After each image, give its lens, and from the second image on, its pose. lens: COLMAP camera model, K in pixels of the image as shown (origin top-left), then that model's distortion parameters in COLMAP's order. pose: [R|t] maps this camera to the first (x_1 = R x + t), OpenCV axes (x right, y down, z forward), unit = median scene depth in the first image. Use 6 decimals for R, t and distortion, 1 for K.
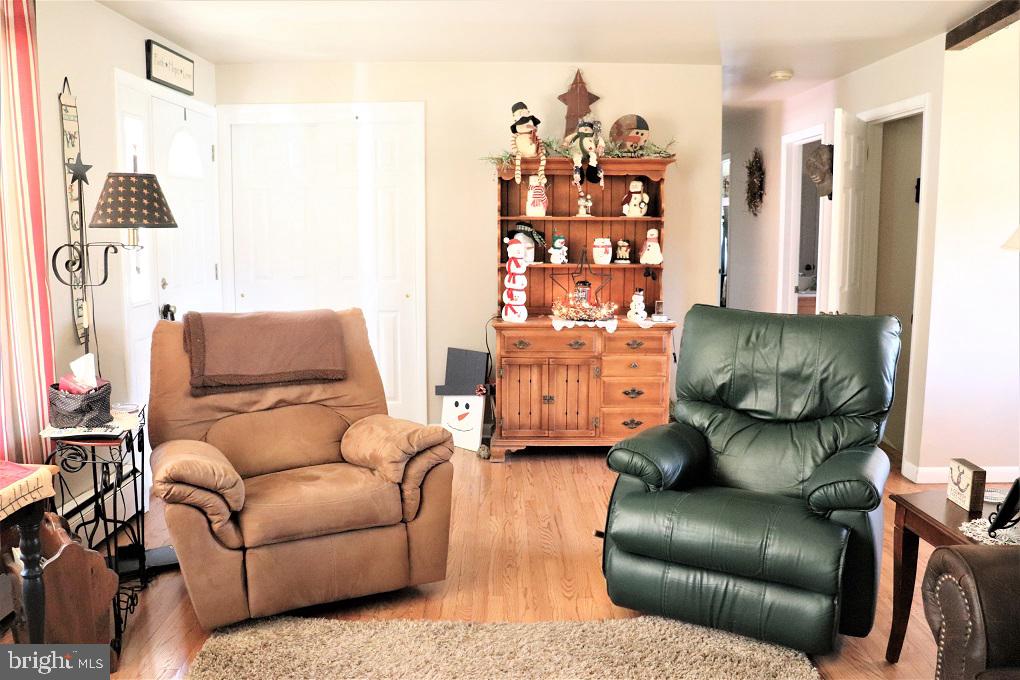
lens RADIAL K [[843.1, 0, 501.5], [0, 843.1, 331.3], [0, 0, 1]] dist [-0.160861, 0.136545]
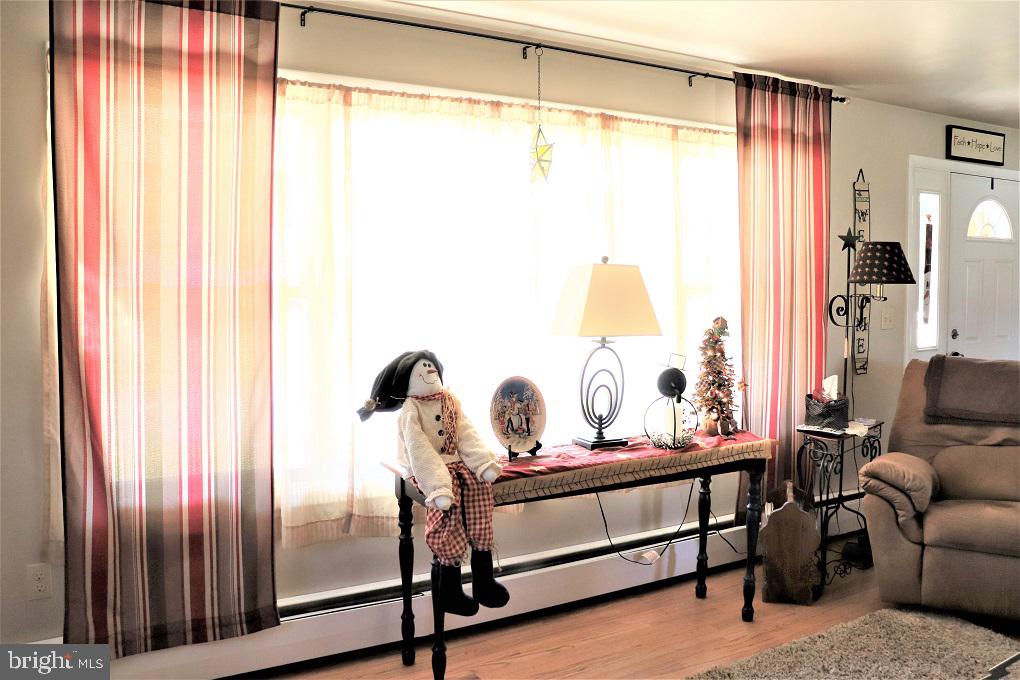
lens RADIAL K [[843.1, 0, 501.5], [0, 843.1, 331.3], [0, 0, 1]] dist [-0.160861, 0.136545]
pose [[0.503734, 0.046013, -0.862632, 0.377073], [-0.108945, 0.993991, -0.010598, 0.028840], [0.856961, 0.099318, 0.505720, -0.167435]]
